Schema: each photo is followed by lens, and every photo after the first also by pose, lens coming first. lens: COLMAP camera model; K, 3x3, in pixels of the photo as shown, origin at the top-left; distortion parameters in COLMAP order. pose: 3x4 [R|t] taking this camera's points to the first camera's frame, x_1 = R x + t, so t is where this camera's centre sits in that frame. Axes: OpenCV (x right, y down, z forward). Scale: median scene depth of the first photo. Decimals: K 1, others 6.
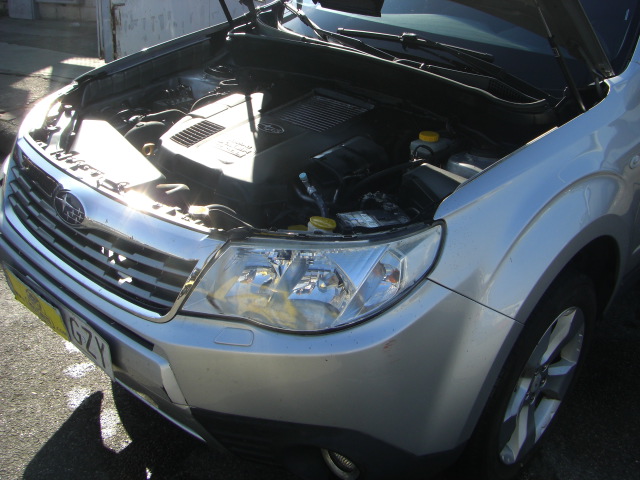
lens RADIAL K [[719.6, 0, 339.4], [0, 719.6, 198.7], [0, 0, 1]] dist [-0.141306, 0.026272]
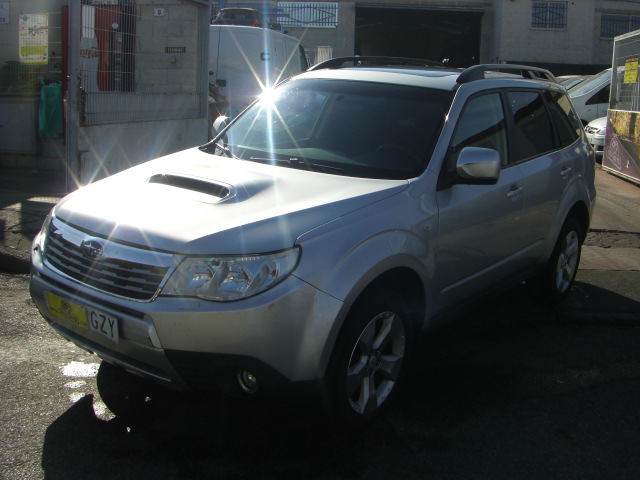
lens RADIAL K [[719.6, 0, 339.4], [0, 719.6, 198.7], [0, 0, 1]] dist [-0.141306, 0.026272]
pose [[0.995278, -0.015719, 0.095789, 0.051874], [0.035748, 0.976802, -0.211138, 0.239078], [-0.090248, 0.213565, 0.972751, -0.671310]]
